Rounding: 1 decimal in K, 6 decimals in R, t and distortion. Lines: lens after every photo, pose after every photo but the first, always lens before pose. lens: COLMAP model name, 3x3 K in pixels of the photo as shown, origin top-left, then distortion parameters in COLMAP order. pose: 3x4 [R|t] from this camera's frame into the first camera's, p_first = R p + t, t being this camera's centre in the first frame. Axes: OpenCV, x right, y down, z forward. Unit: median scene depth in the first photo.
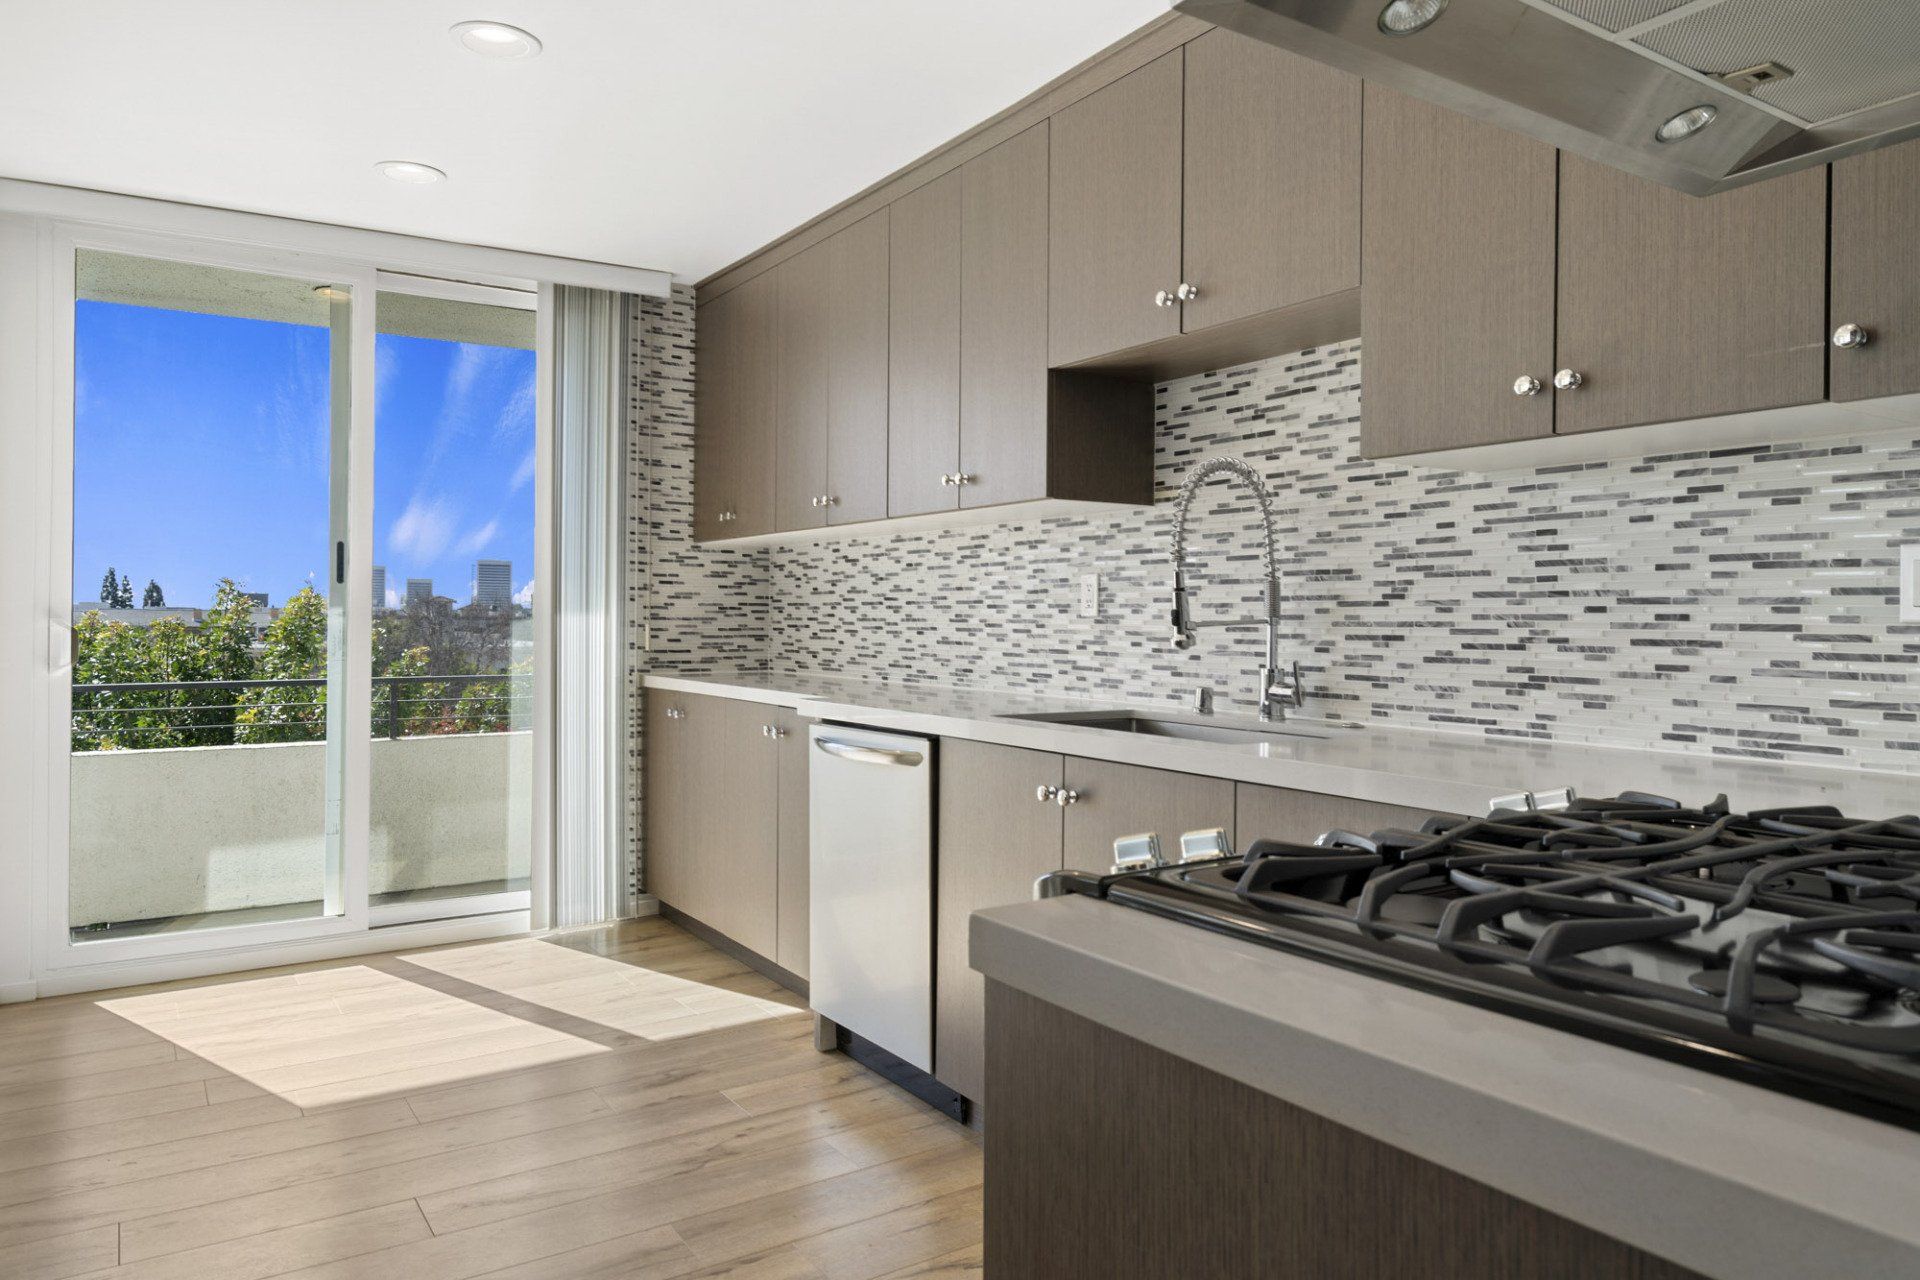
lens RADIAL K [[1242.5, 0, 962.2], [0, 1242.5, 600.4], [0, 0, 1]] dist [0.020252, -0.001059]
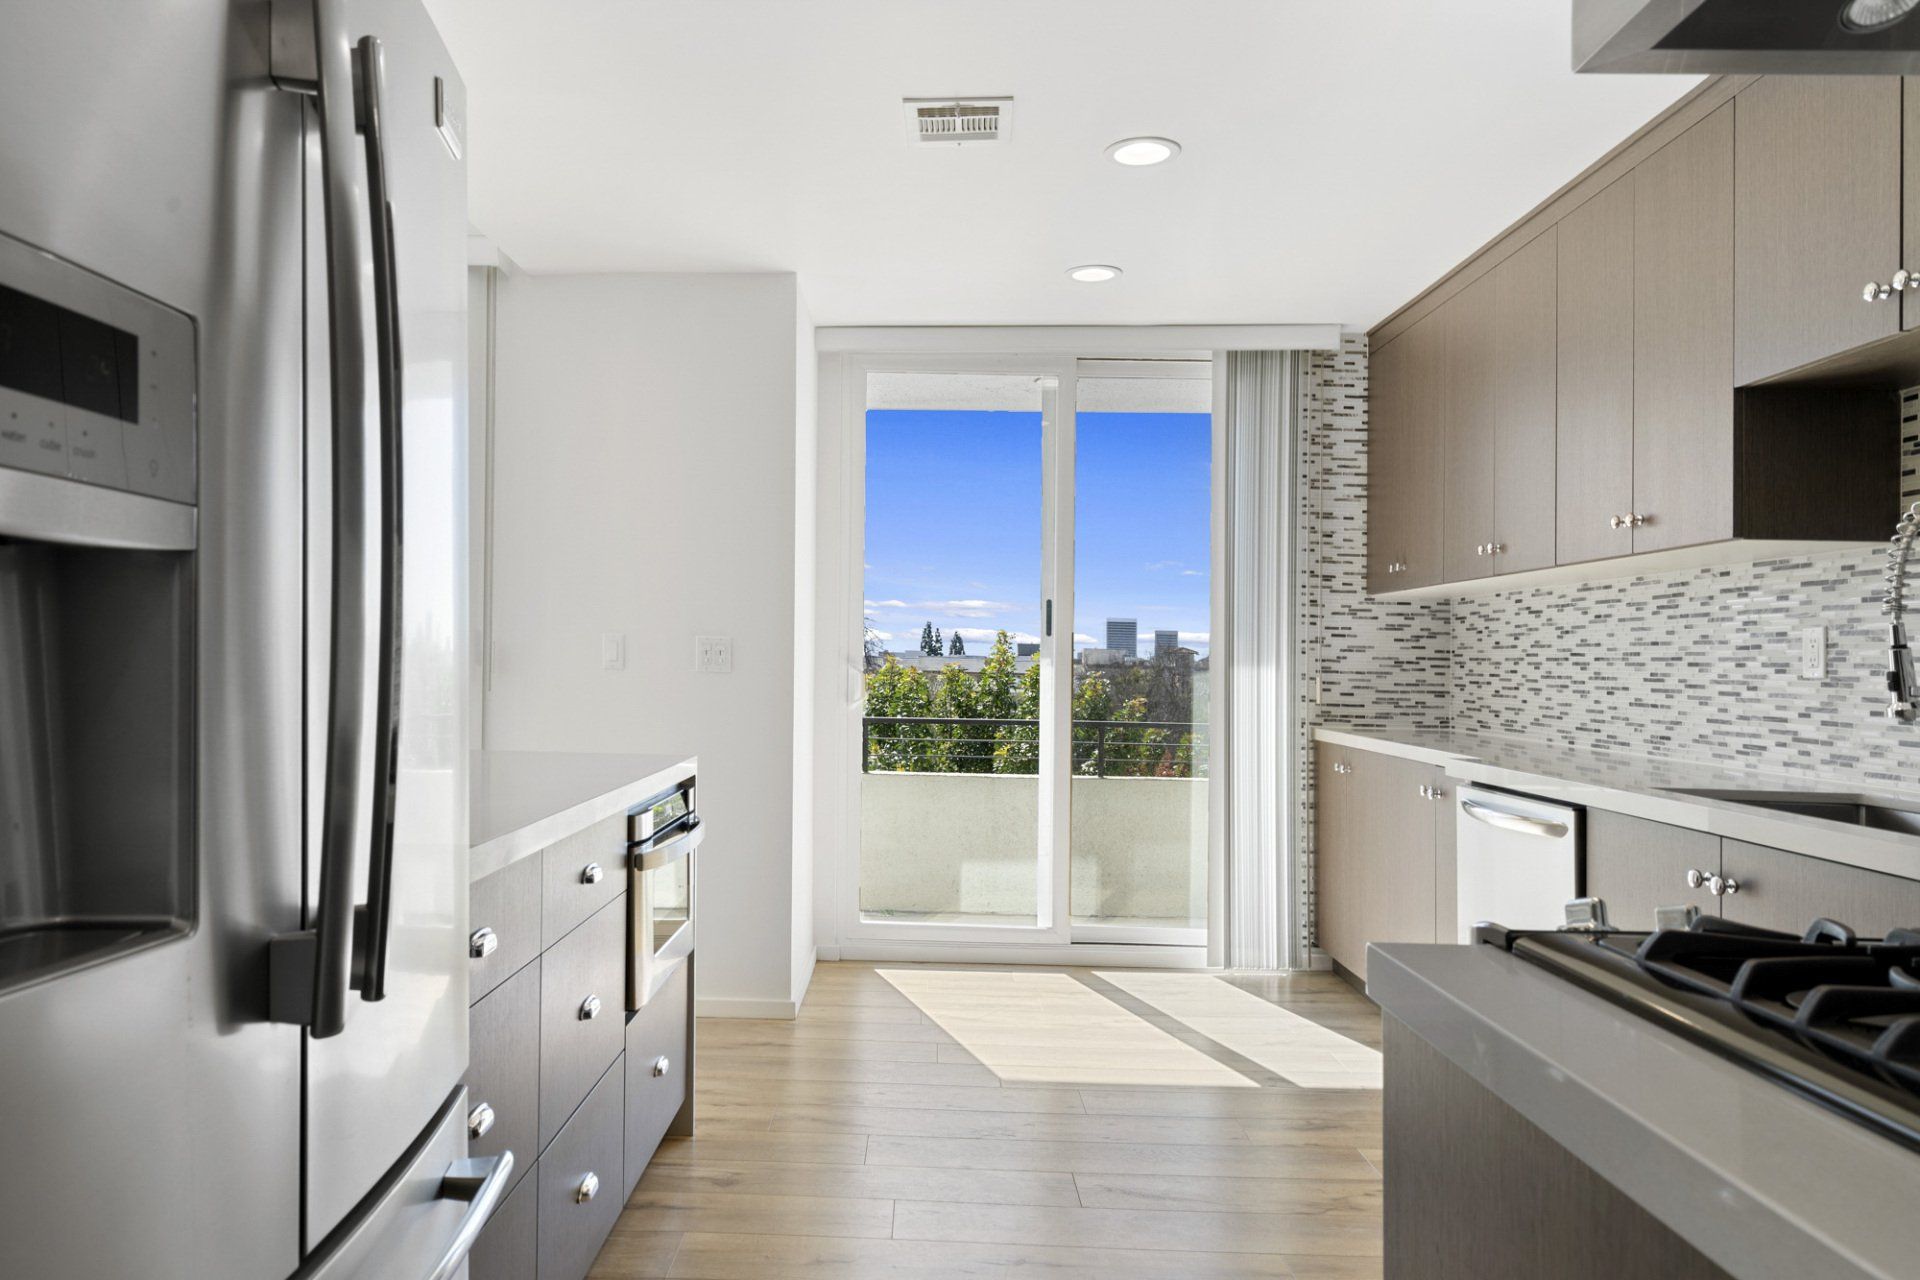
lens RADIAL K [[1363.8, 0, 953.8], [0, 1363.8, 642.1], [0, 0, 1]] dist [0.005377, 0.002881]
pose [[0.816520, 0.004477, -0.577300, 0.145135], [-0.008637, 0.999953, -0.004461, -0.001861], [0.577252, 0.008628, 0.816520, -0.065512]]
